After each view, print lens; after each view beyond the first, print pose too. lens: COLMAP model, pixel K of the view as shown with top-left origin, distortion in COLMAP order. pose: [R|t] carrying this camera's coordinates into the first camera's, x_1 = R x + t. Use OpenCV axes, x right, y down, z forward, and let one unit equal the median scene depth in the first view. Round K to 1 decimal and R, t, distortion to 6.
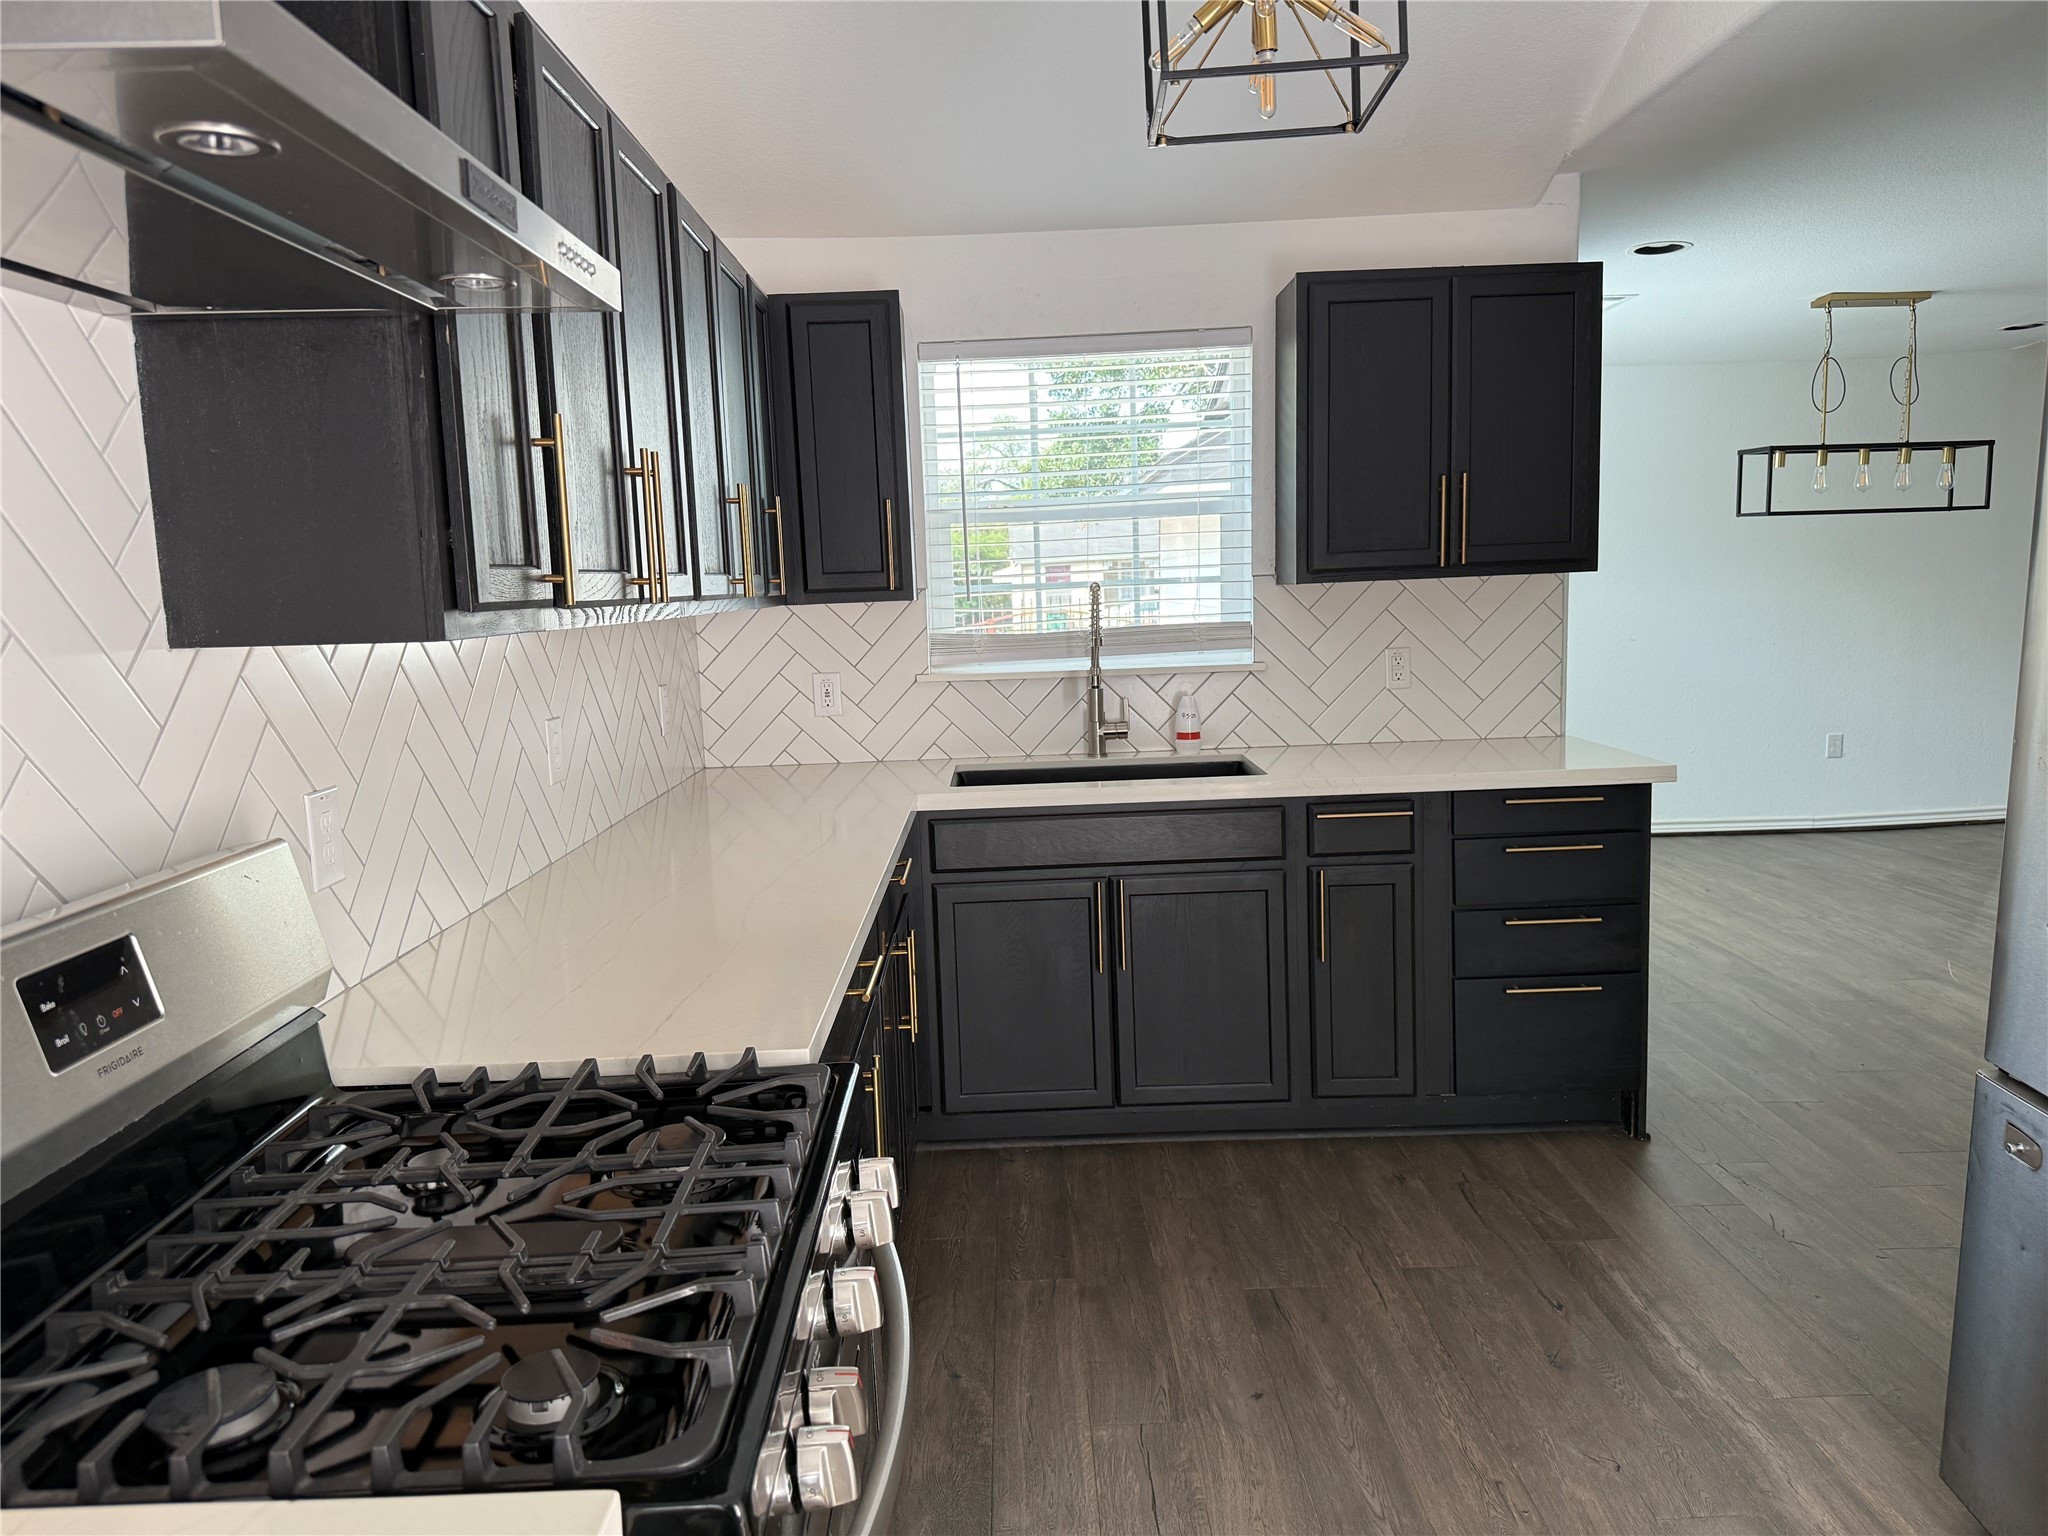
lens RADIAL K [[1442.5, 0, 1026.7], [0, 1442.5, 780.0], [0, 0, 1]] dist [0.155446, -0.223739]
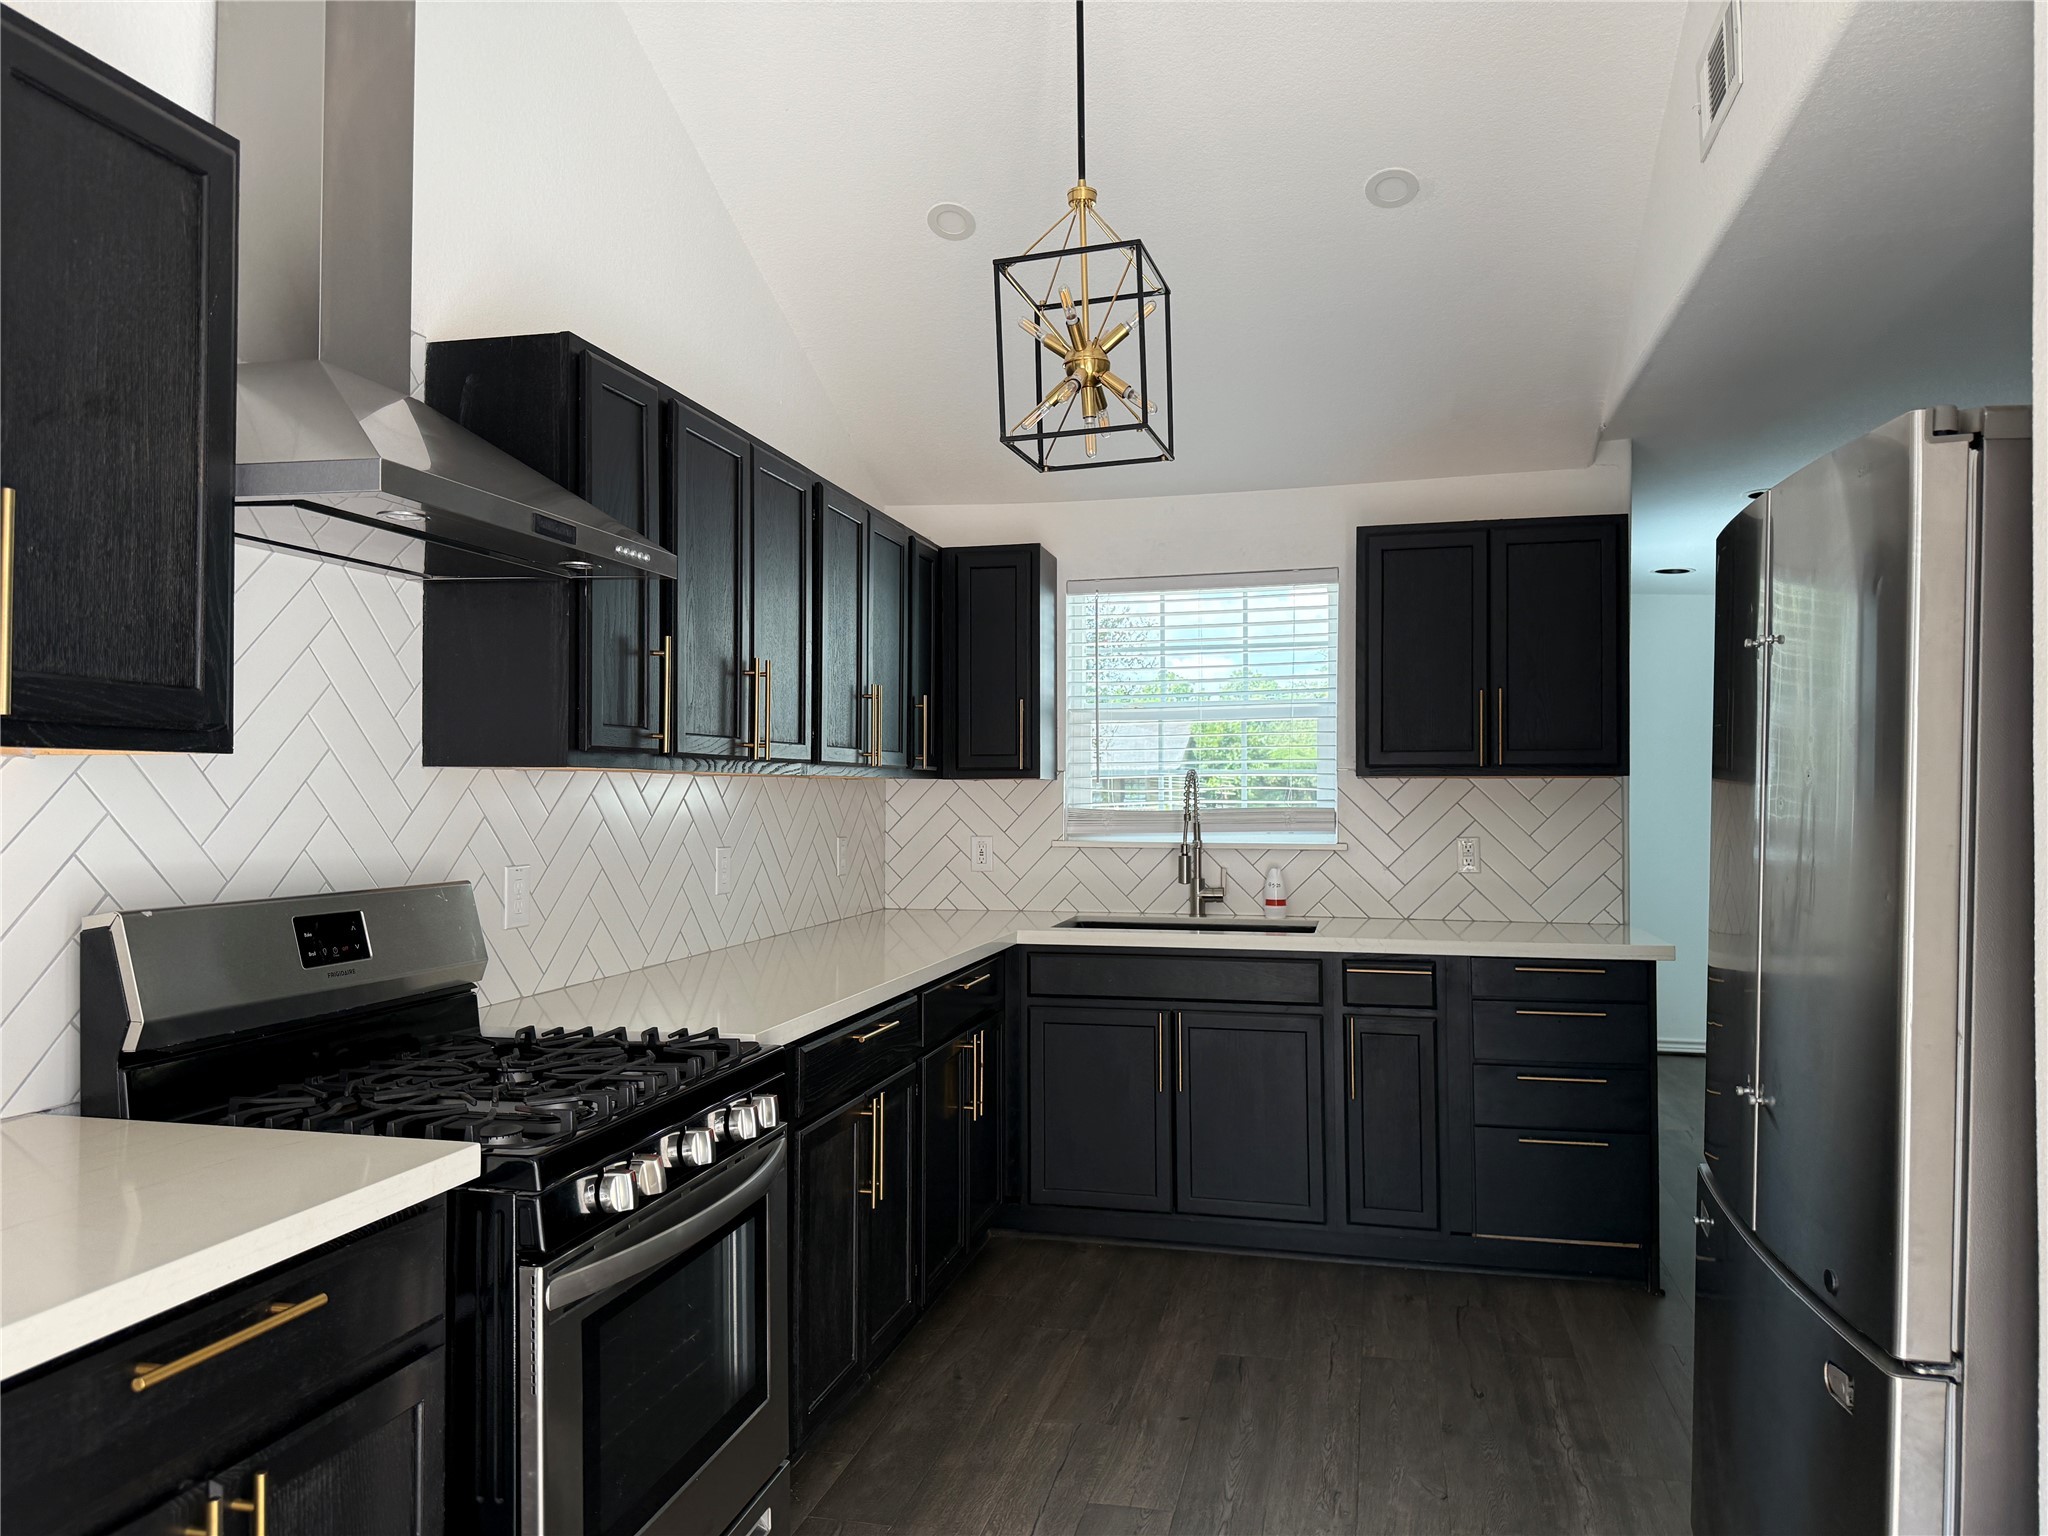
lens RADIAL K [[1442.5, 0, 1026.7], [0, 1442.5, 780.0], [0, 0, 1]] dist [0.155446, -0.223739]
pose [[0.970023, 0.032286, -0.240859, 0.223810], [-0.066234, 0.988737, -0.134211, 0.047685], [0.233813, 0.146141, 0.961236, -0.209428]]
